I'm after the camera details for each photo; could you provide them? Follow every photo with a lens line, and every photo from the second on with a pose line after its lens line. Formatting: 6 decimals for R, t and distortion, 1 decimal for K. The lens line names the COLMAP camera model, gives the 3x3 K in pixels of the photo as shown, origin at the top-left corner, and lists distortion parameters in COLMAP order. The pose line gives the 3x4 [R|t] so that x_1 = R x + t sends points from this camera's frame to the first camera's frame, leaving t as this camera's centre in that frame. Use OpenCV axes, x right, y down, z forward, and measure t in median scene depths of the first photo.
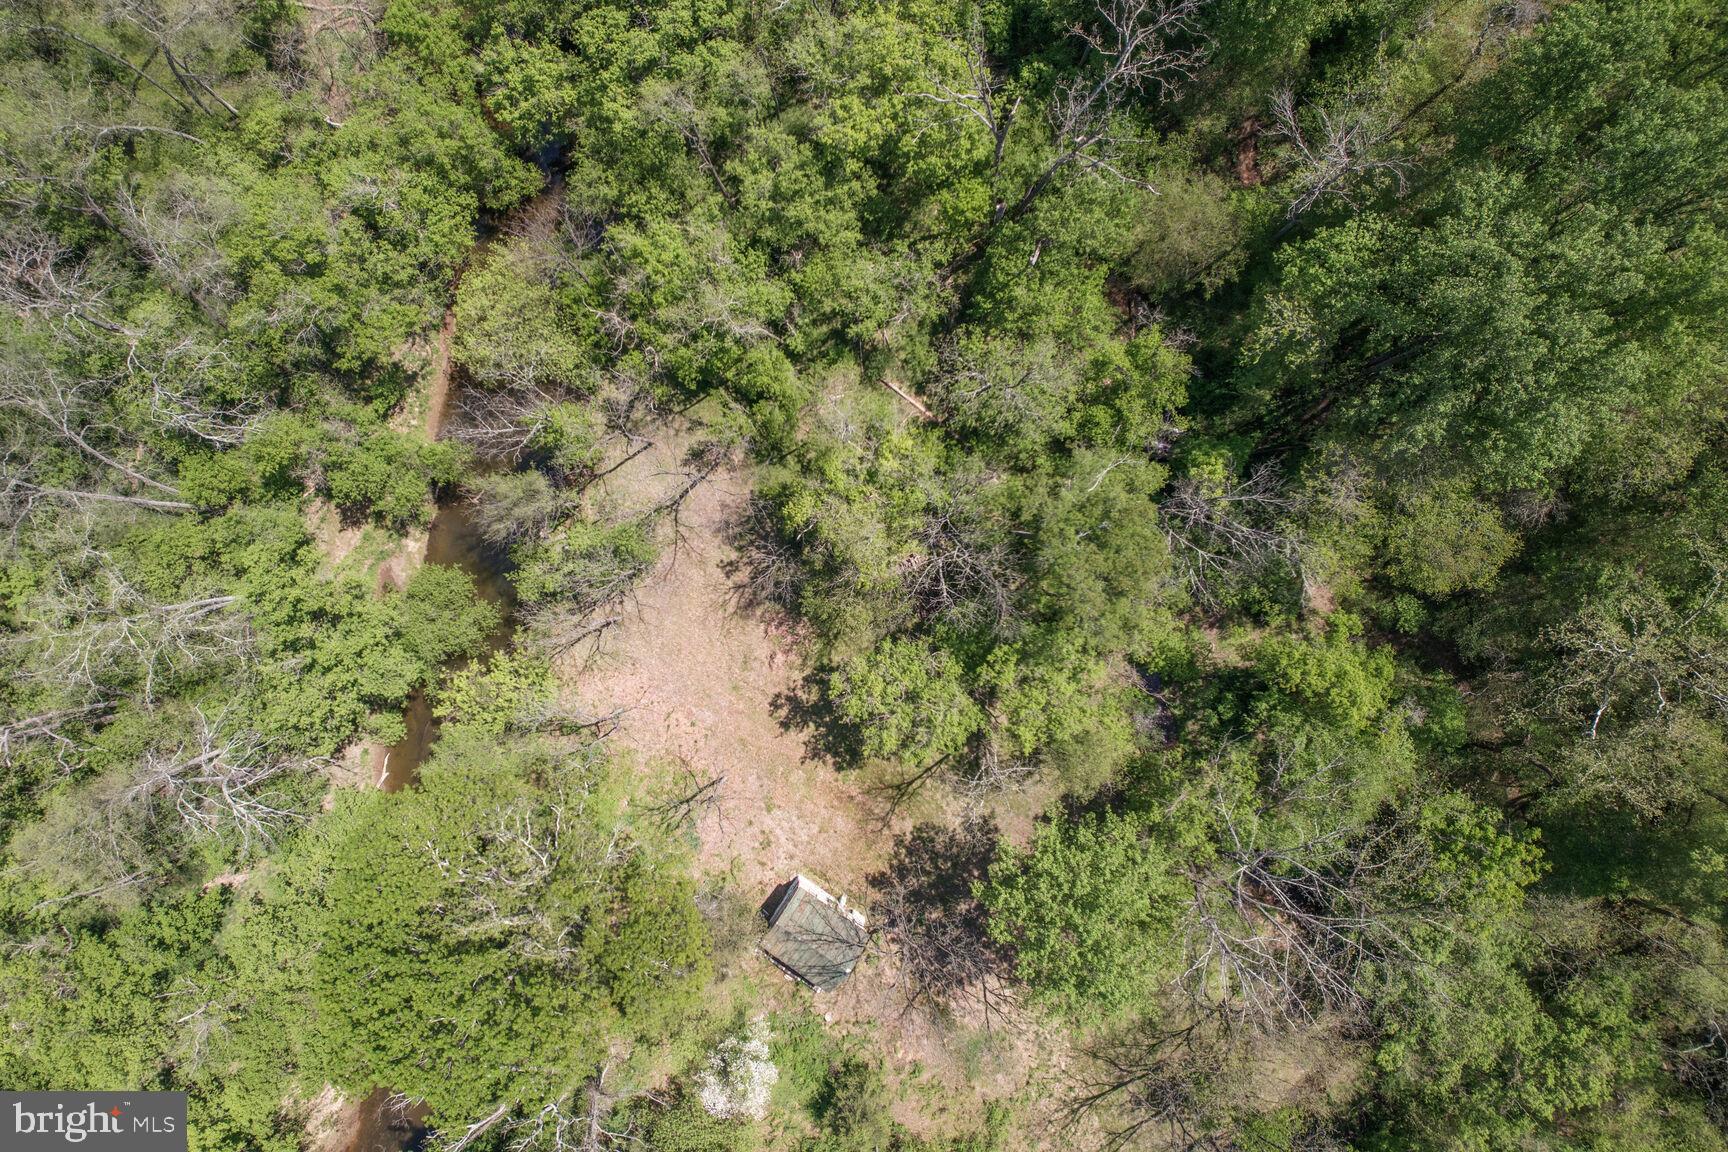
lens RADIAL K [[1107.0, 0, 874.8], [0, 1107.0, 583.2], [0, 0, 1]] dist [-0.067652, 0.061108]
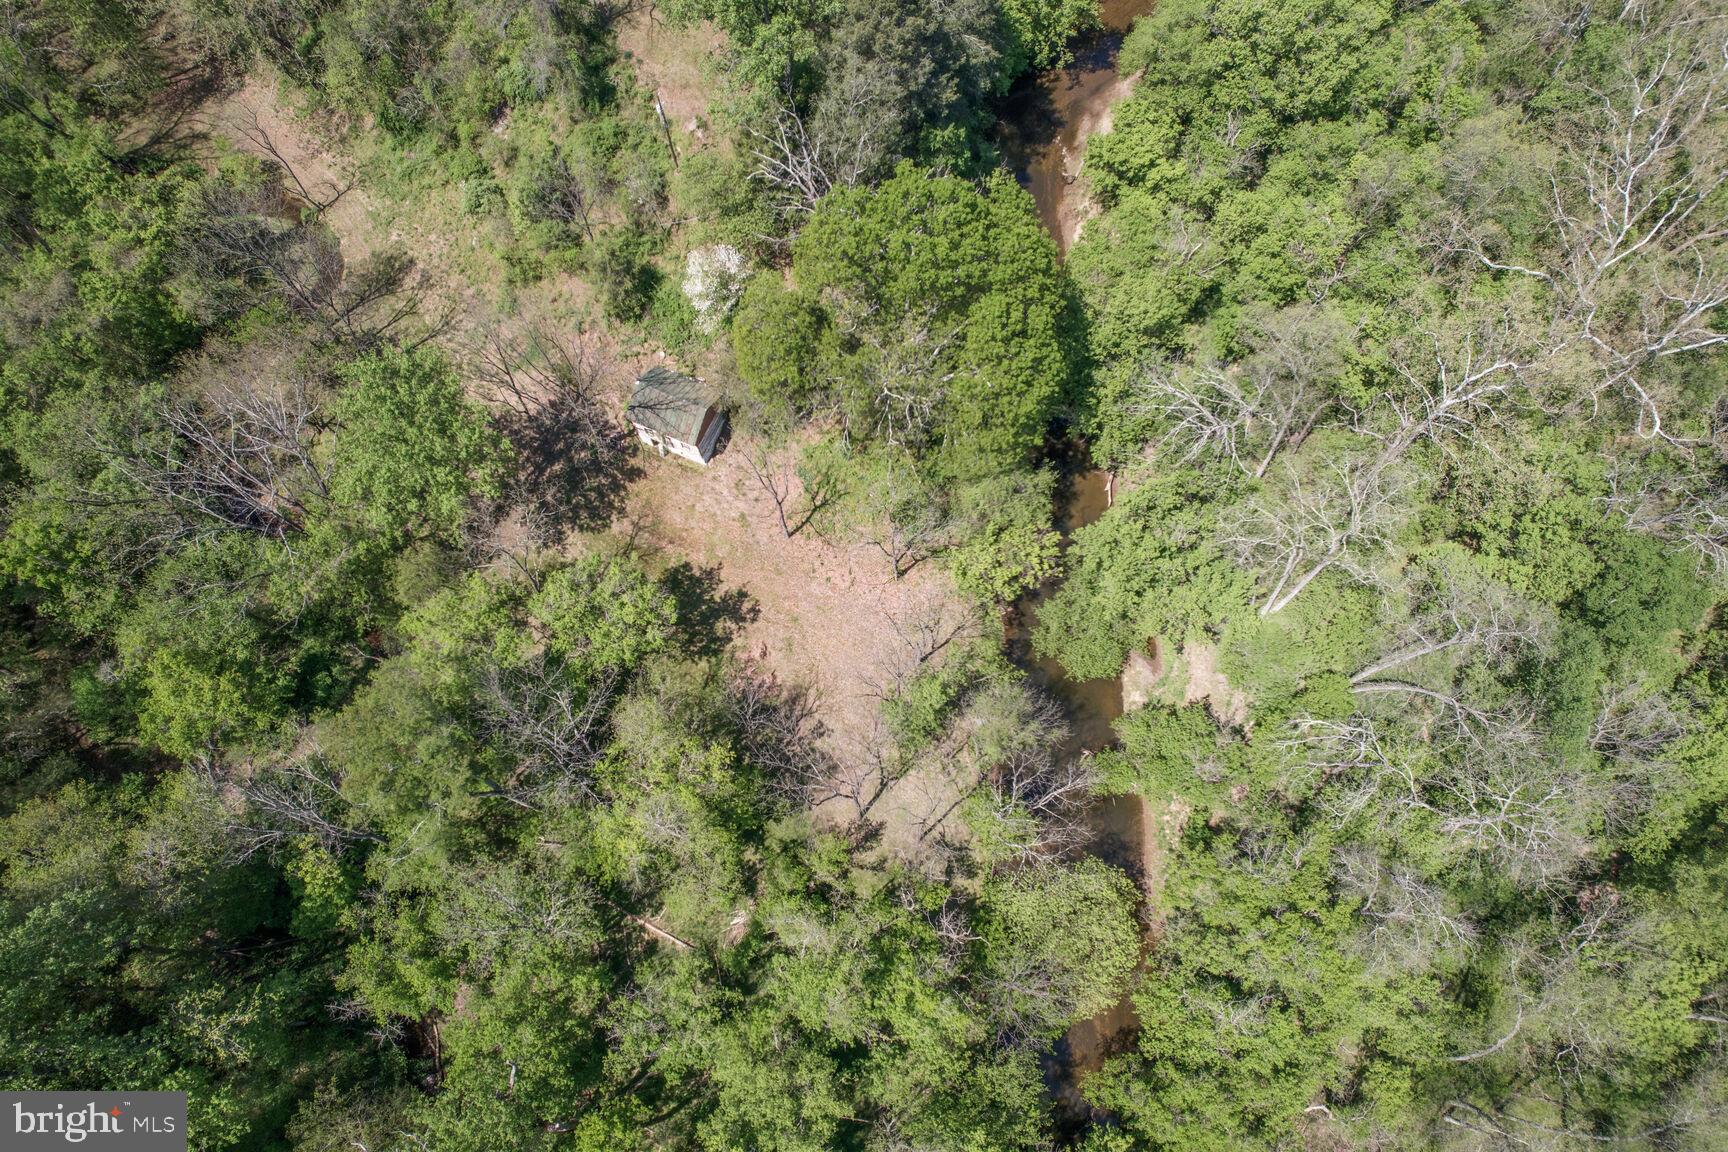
lens RADIAL K [[1107.0, 0, 874.8], [0, 1107.0, 583.2], [0, 0, 1]] dist [-0.067652, 0.061108]
pose [[-0.982931, 0.176688, -0.051267, -0.154689], [-0.183762, -0.929496, 0.319793, -0.223964], [0.008851, 0.323756, 0.946099, -0.000477]]
